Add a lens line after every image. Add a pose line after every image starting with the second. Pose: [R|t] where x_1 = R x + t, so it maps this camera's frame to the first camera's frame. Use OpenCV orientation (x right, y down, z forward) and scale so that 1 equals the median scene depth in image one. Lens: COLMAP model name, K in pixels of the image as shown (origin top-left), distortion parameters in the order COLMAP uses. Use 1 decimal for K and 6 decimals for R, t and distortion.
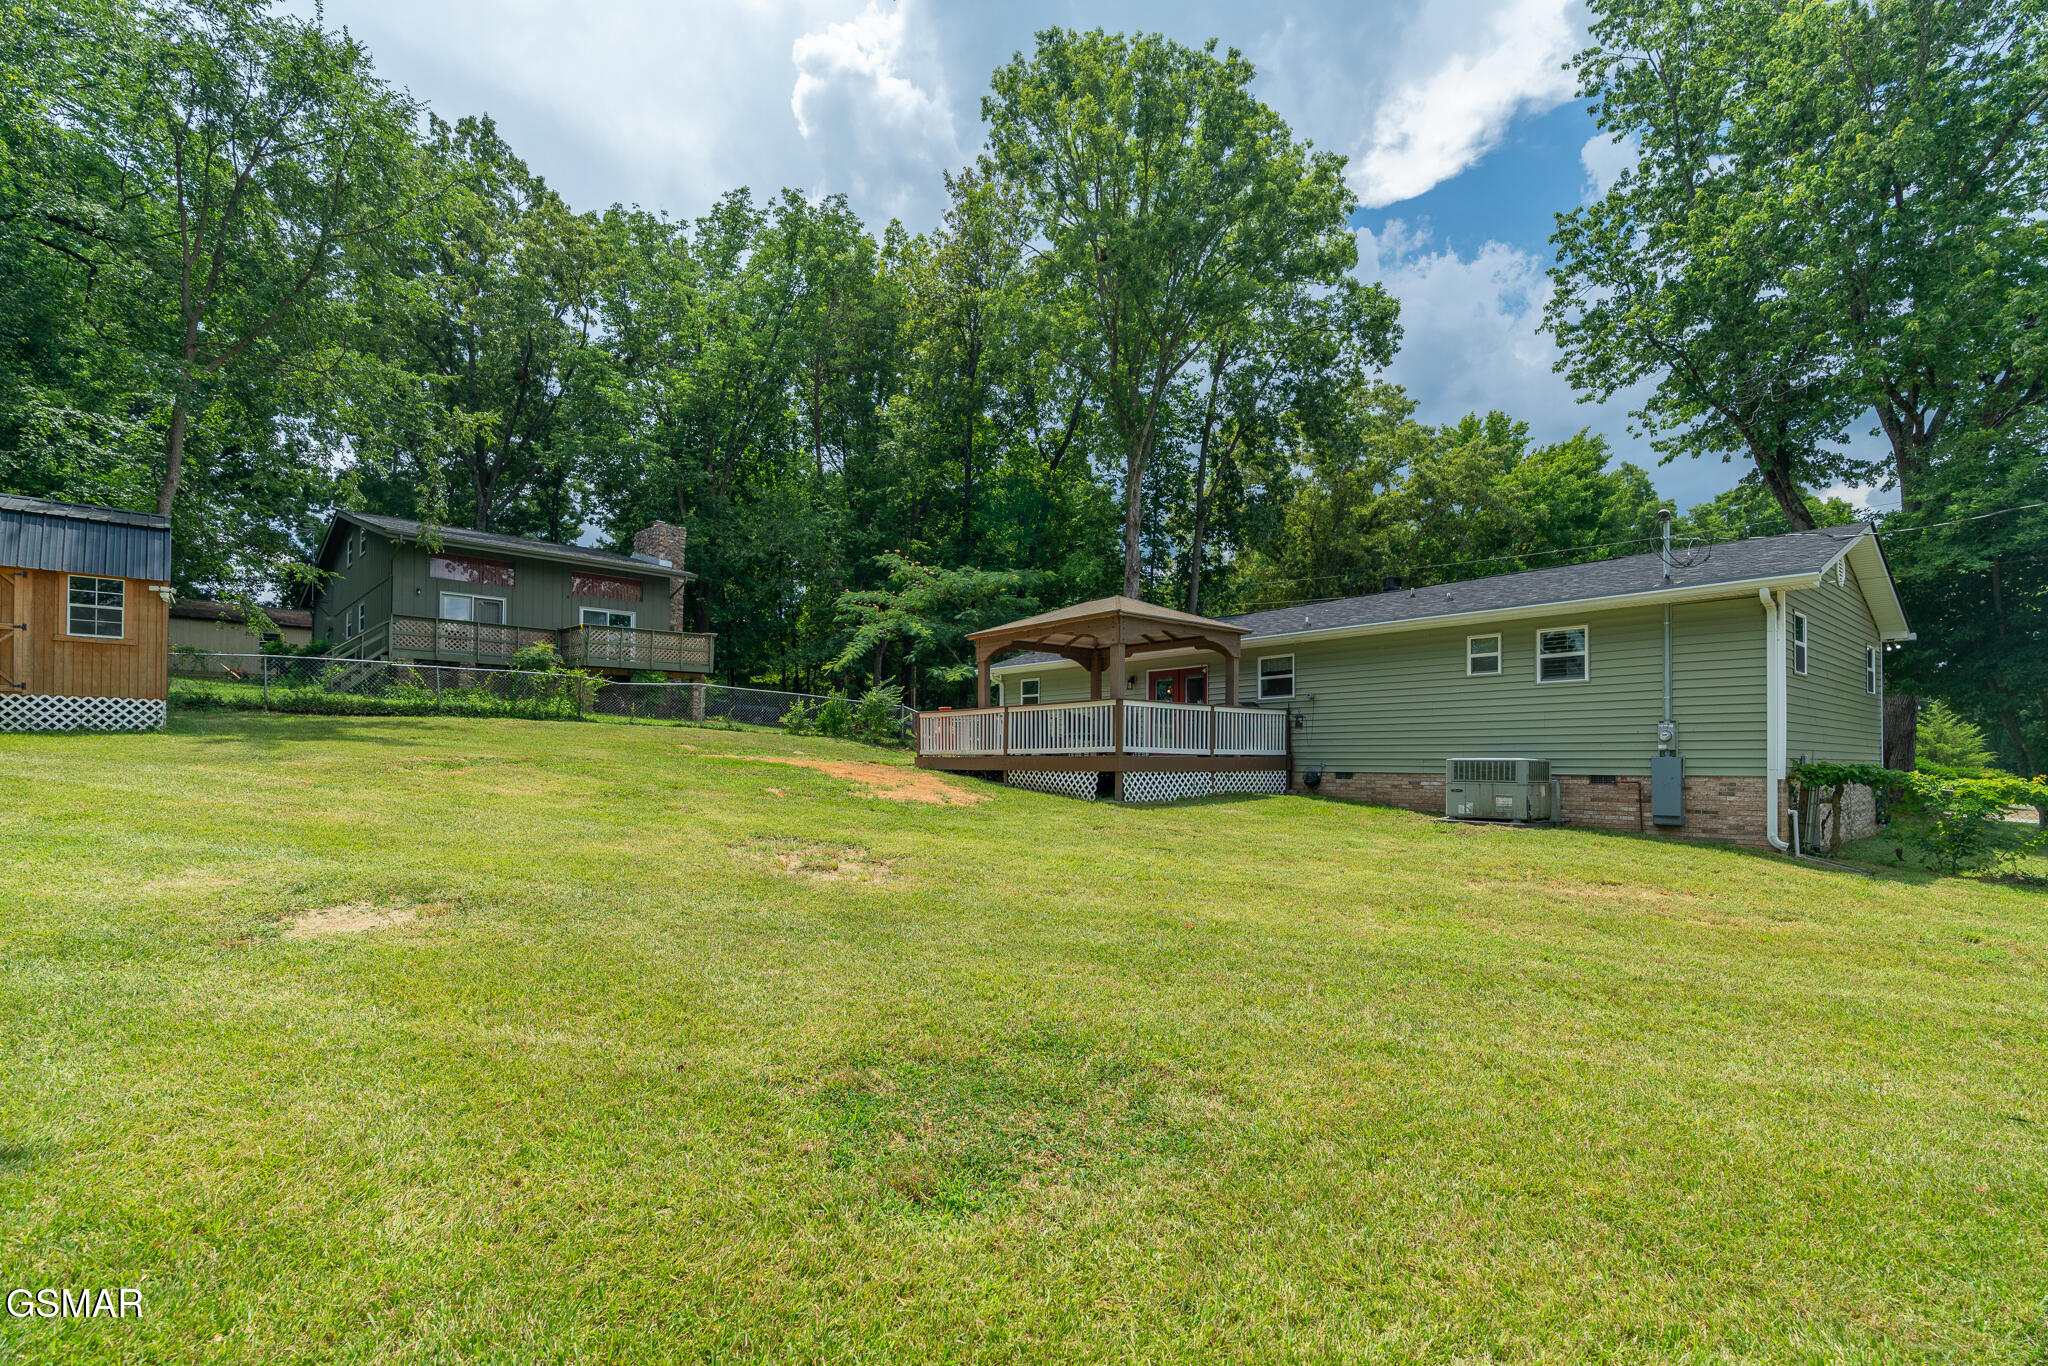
lens RADIAL K [[913.4, 0, 1029.7], [0, 913.4, 733.2], [0, 0, 1]] dist [-0.004333, -0.000387]
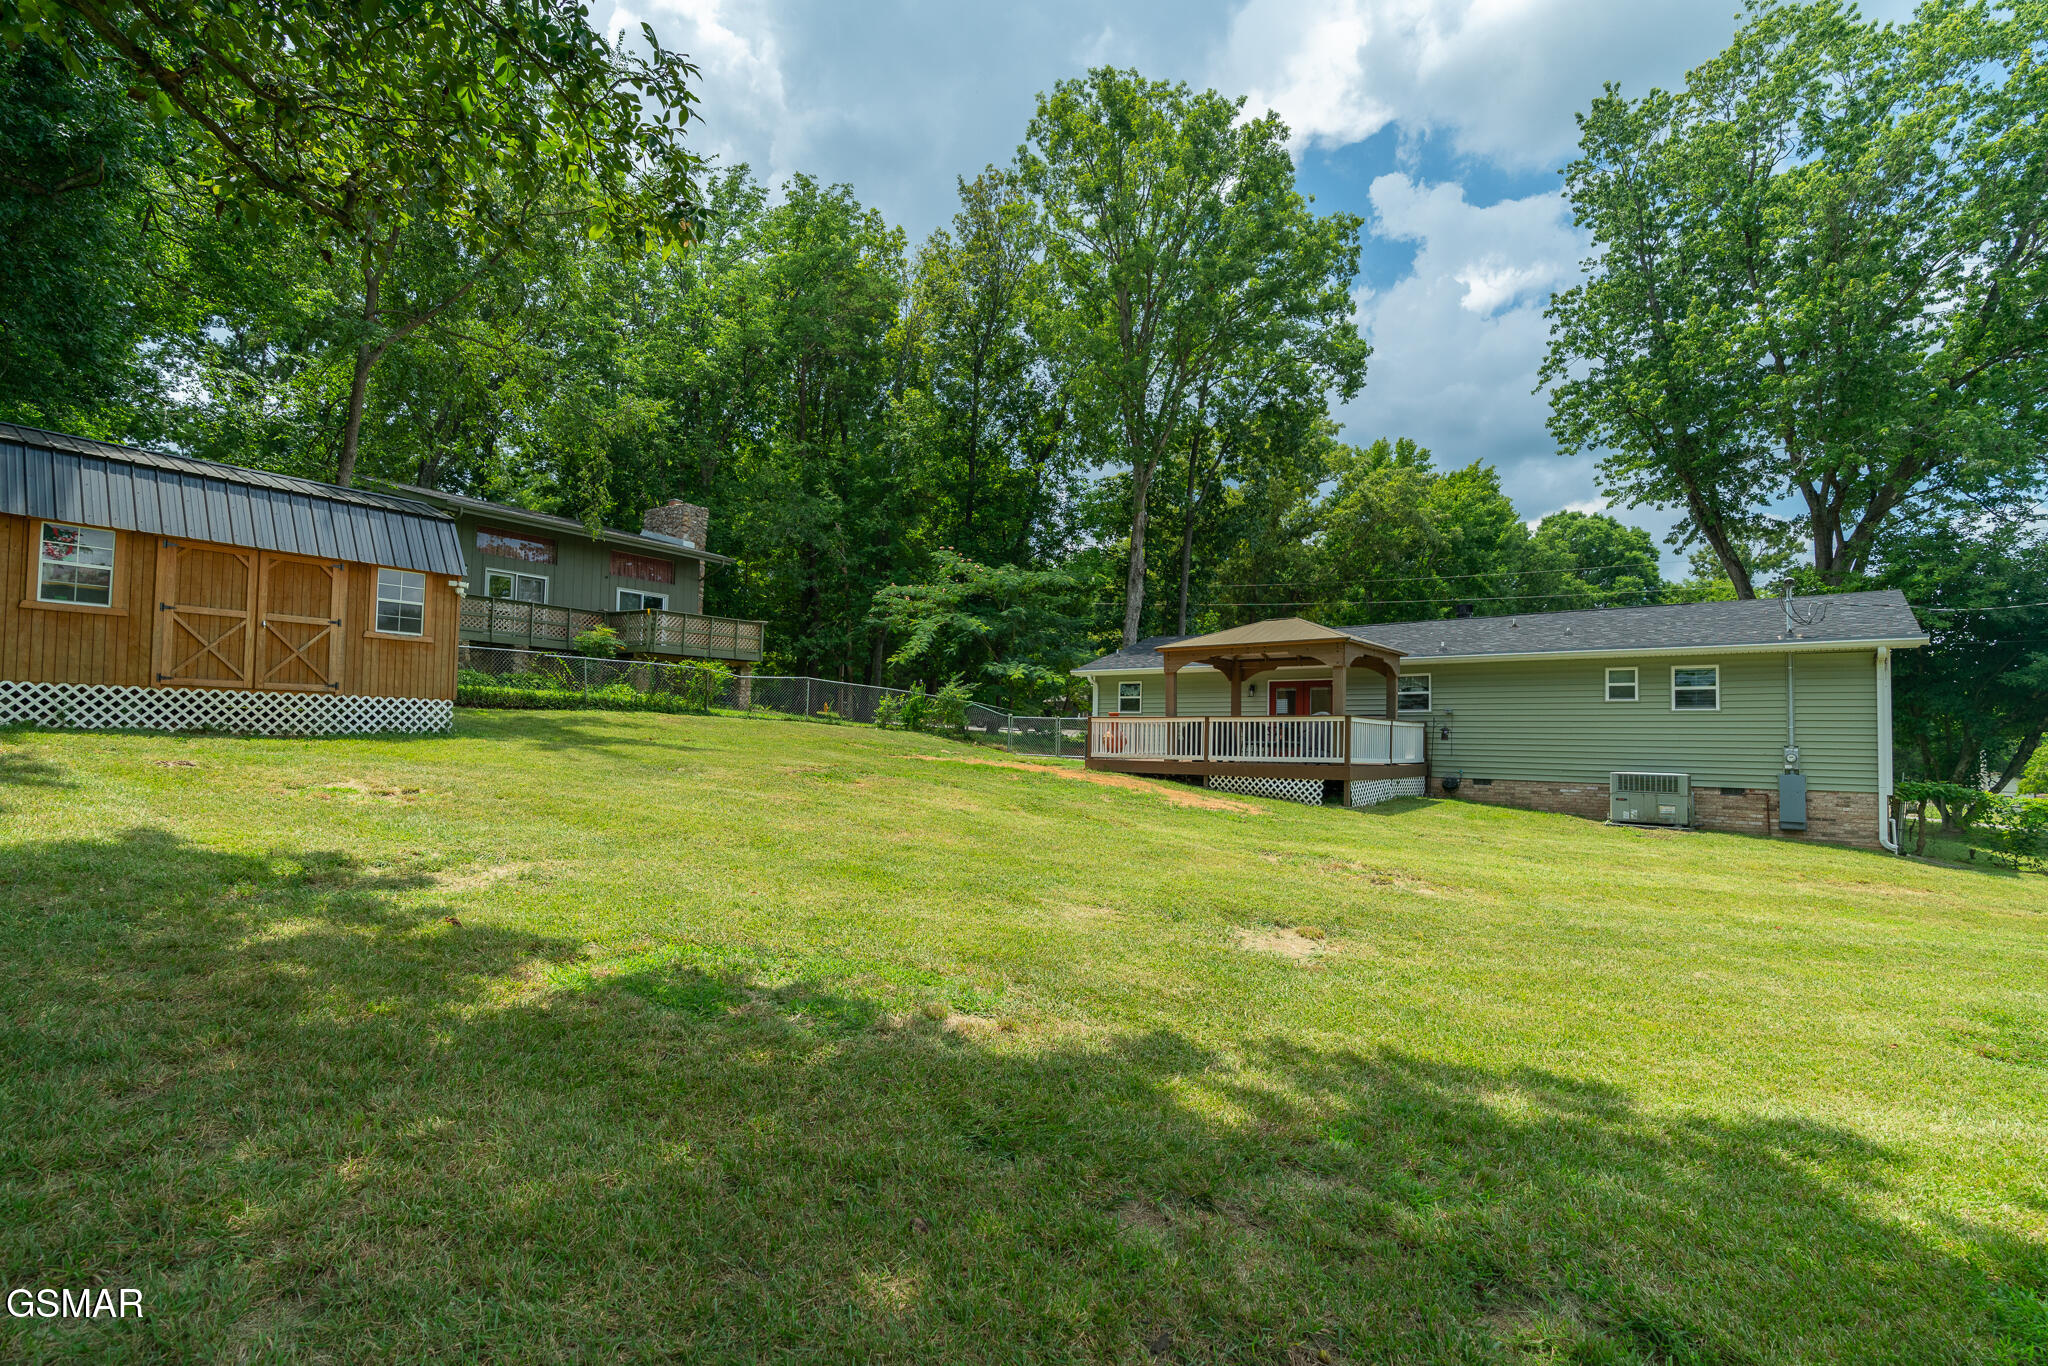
lens RADIAL K [[922.4, 0, 1024.0], [0, 922.4, 683.0], [0, 0, 1]] dist [-0.002372, -0.000038]
pose [[0.983630, 0.025752, 0.178348, -0.359542], [-0.020377, 0.999283, -0.031906, -0.024203], [-0.179042, 0.027750, 0.983450, -0.037050]]
